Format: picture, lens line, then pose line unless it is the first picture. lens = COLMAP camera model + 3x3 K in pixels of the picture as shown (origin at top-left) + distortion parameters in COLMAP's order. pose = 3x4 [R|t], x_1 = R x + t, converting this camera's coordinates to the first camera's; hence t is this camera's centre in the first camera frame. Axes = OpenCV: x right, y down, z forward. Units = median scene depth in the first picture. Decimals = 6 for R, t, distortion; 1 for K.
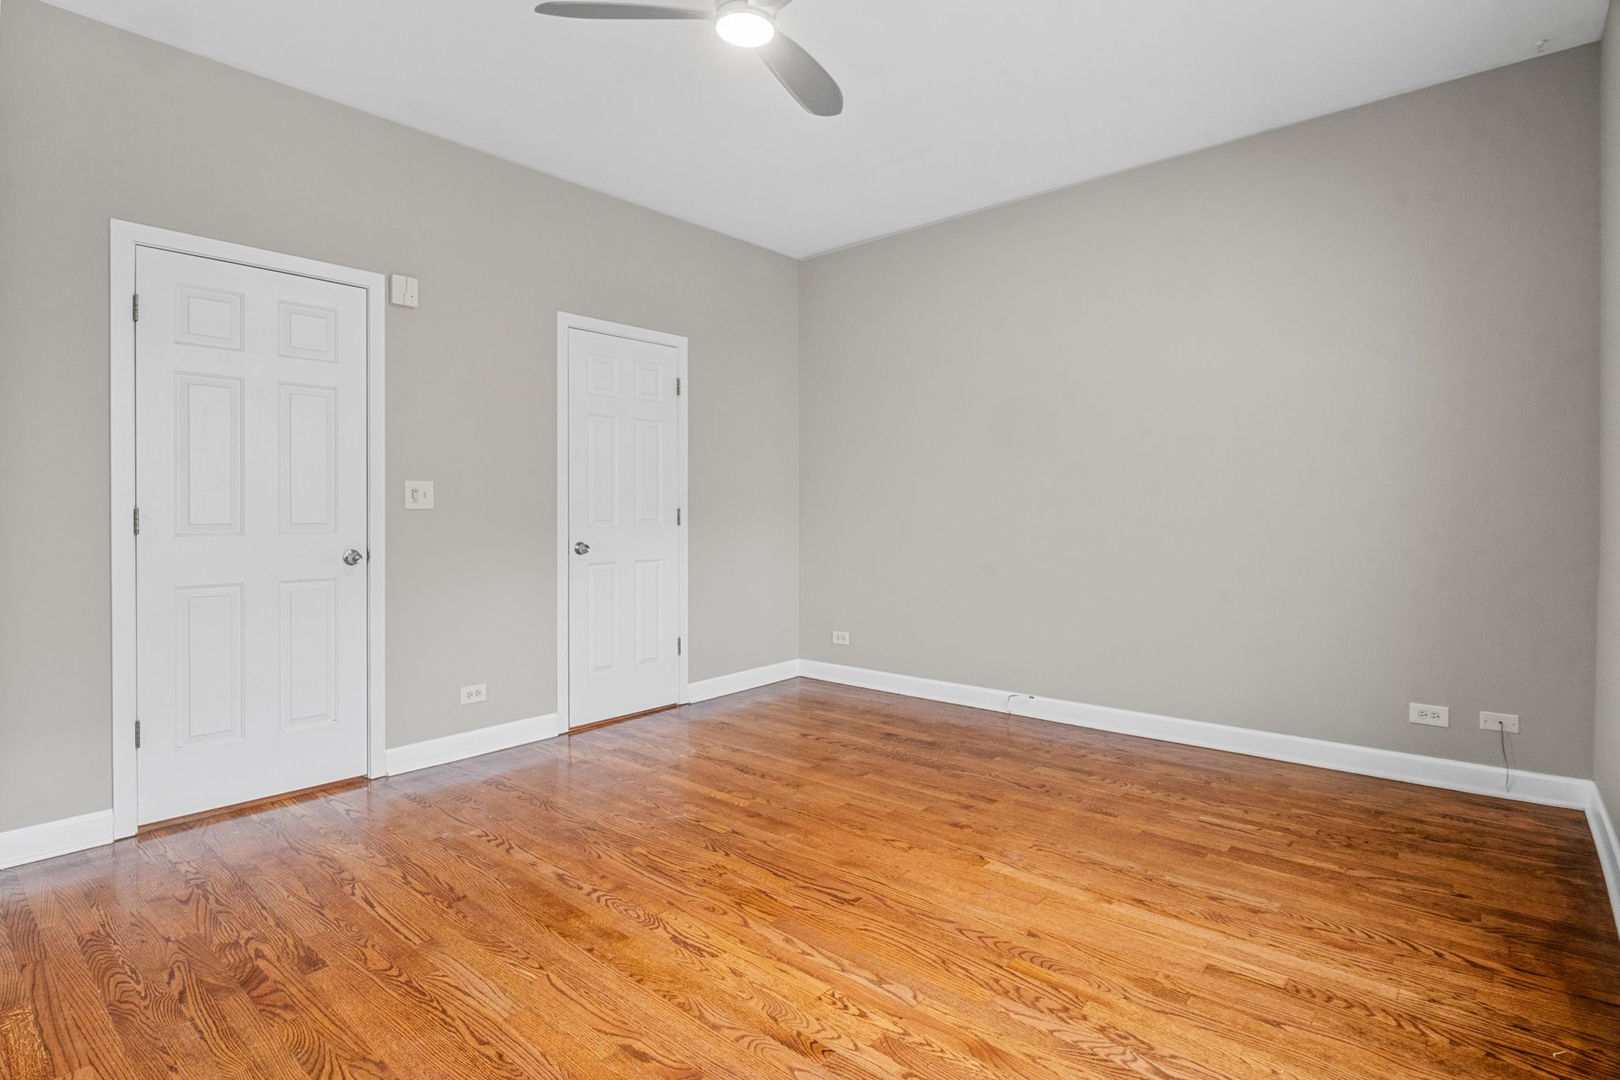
lens RADIAL K [[820.3, 0, 802.9], [0, 820.3, 529.2], [0, 0, 1]] dist [0.011234, -0.000003]
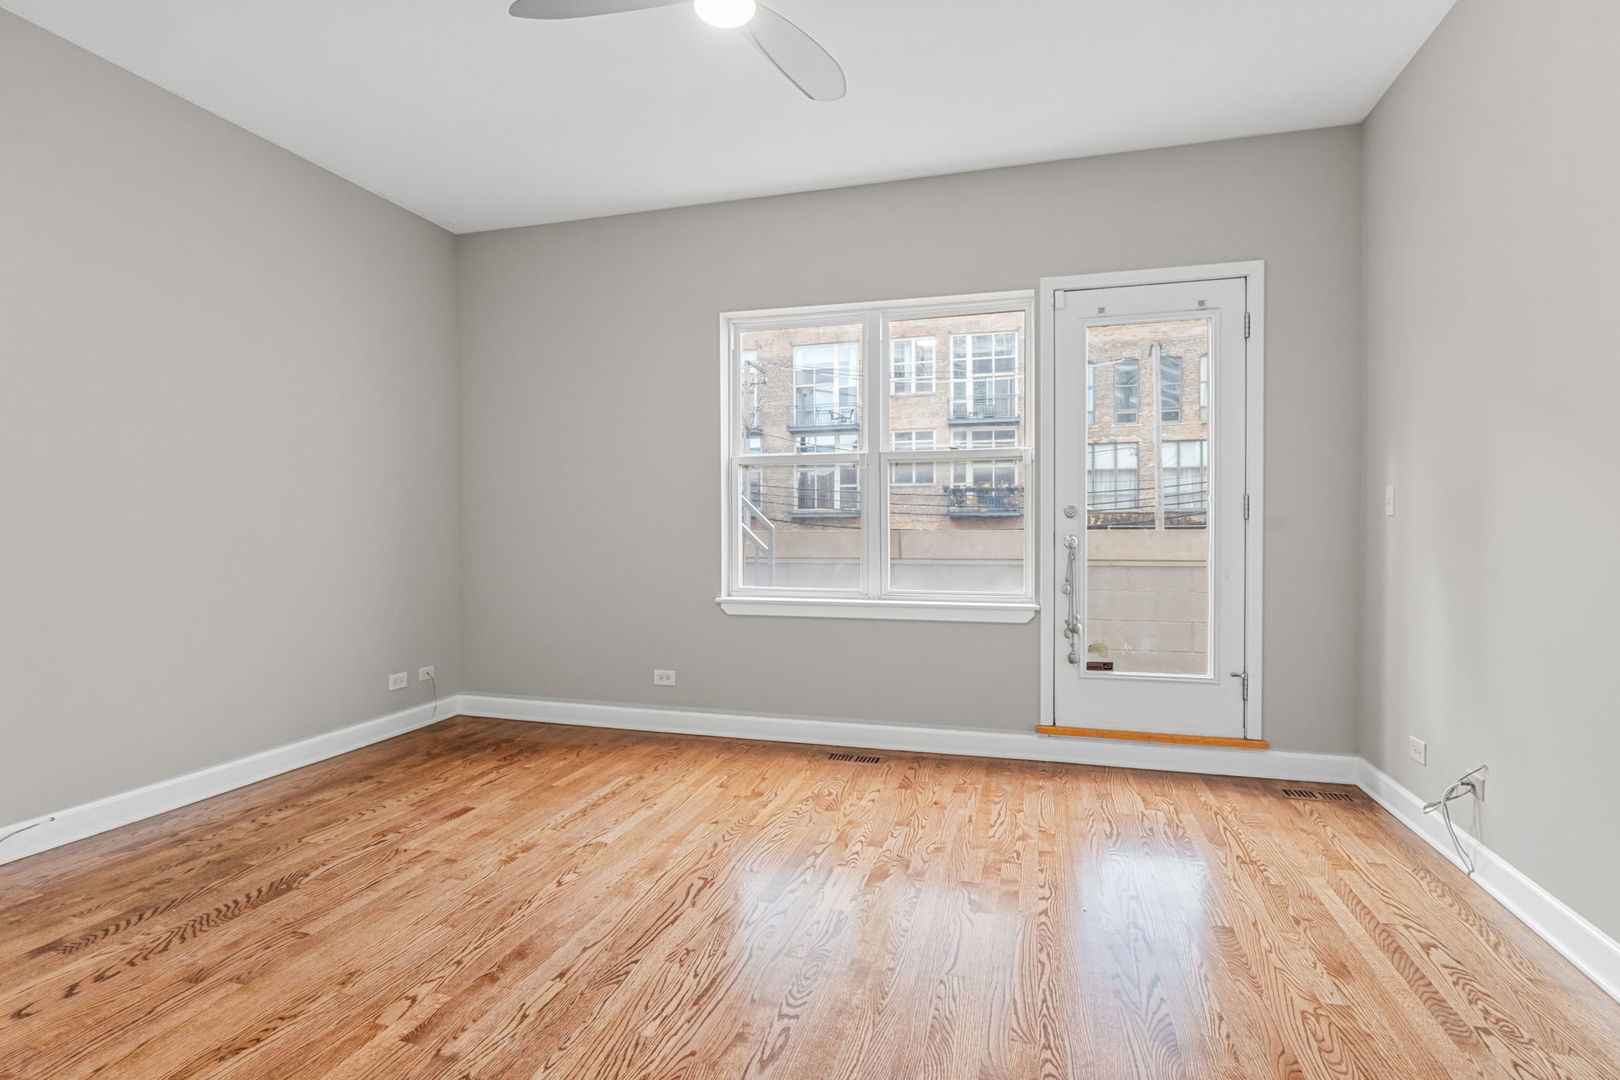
lens RADIAL K [[820.3, 0, 804.5], [0, 820.3, 538.2], [0, 0, 1]] dist [0.011234, -0.000003]
pose [[-0.426816, -0.003052, 0.904333, -0.810211], [0.022746, 0.999642, 0.014109, -0.007419], [-0.904052, 0.026592, -0.426594, 1.111797]]
